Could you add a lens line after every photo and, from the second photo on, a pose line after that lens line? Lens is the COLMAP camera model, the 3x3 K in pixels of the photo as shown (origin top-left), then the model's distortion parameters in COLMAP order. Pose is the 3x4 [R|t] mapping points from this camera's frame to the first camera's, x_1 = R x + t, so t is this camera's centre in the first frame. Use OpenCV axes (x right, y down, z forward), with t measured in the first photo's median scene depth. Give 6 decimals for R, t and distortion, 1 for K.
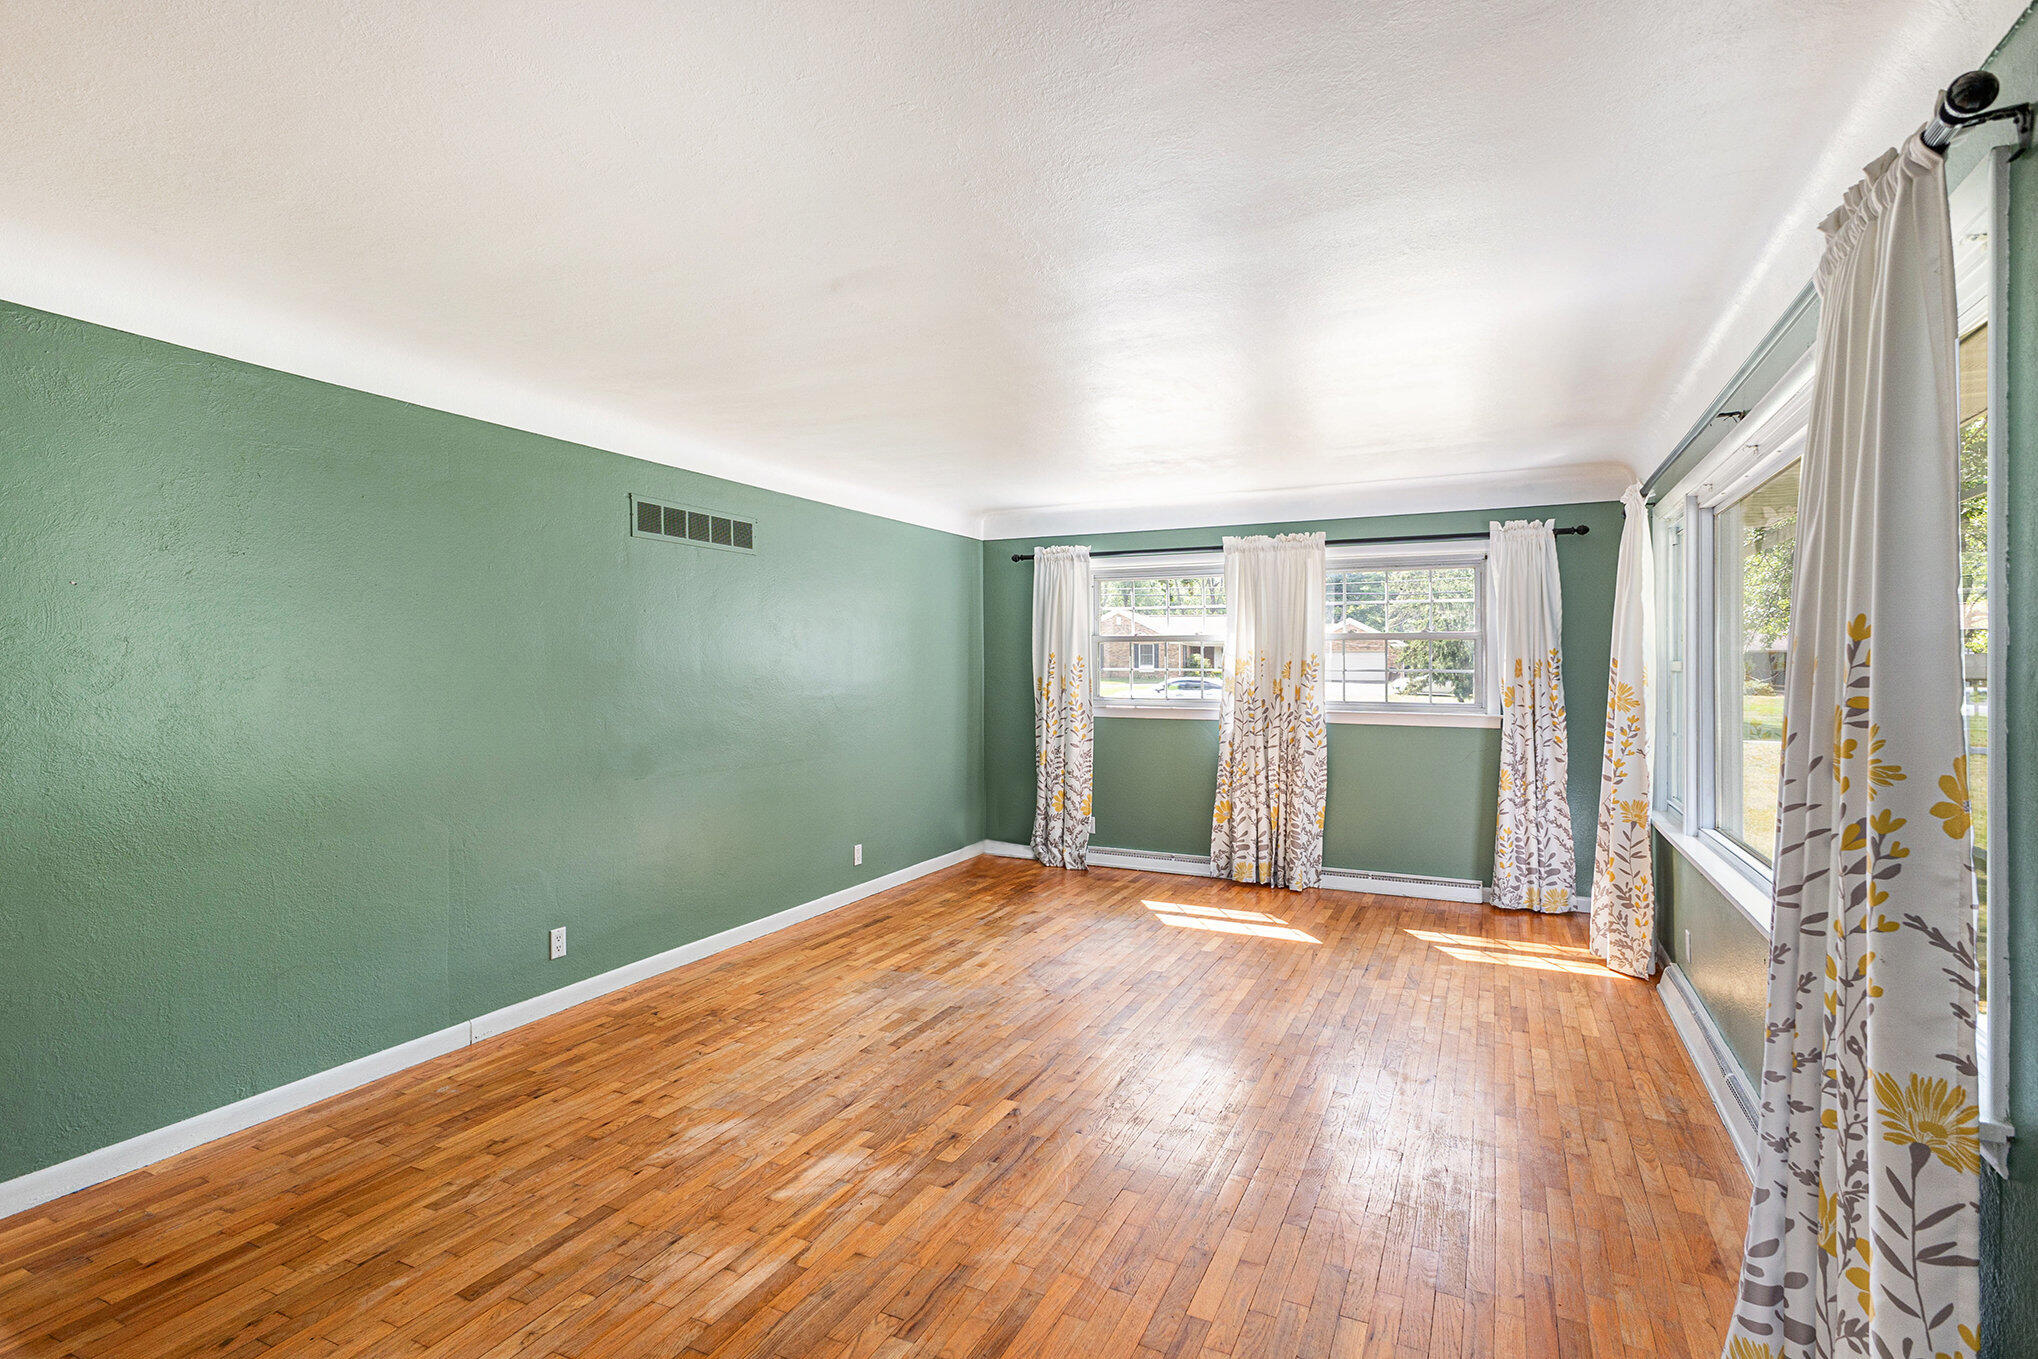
lens RADIAL K [[982.4, 0, 1027.3], [0, 982.4, 672.3], [0, 0, 1]] dist [0.013939, -0.000710]
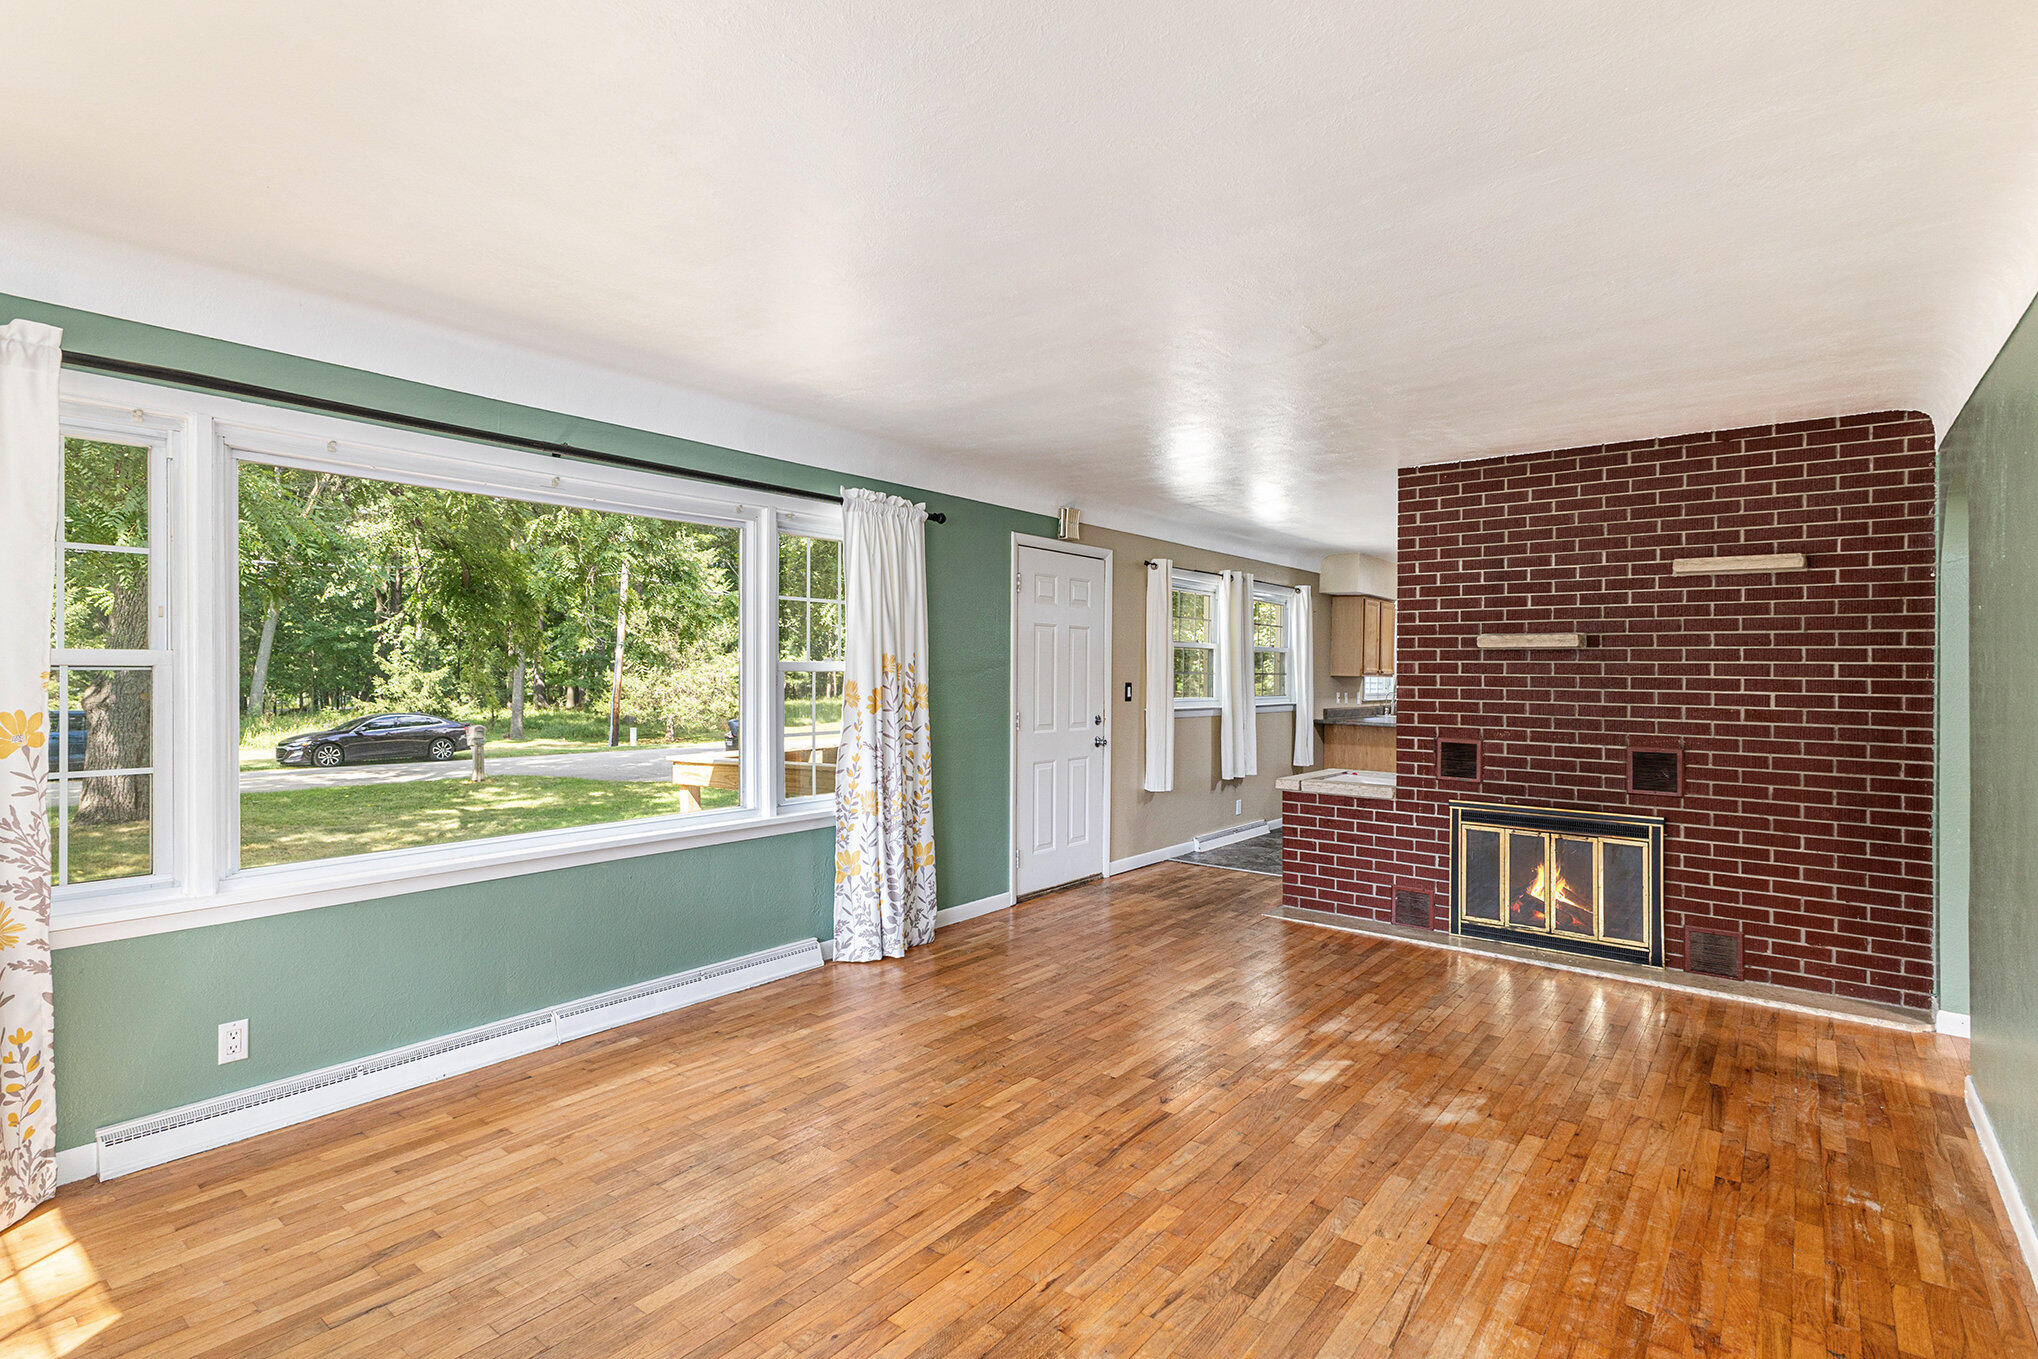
lens RADIAL K [[982.4, 0, 1024.5], [0, 982.4, 673.8], [0, 0, 1]] dist [0.013939, -0.000710]
pose [[-0.975920, -0.013216, 0.217730, -0.092410], [-0.009522, 0.999793, 0.018002, -0.023845], [-0.217923, 0.015495, -0.975843, 2.122790]]
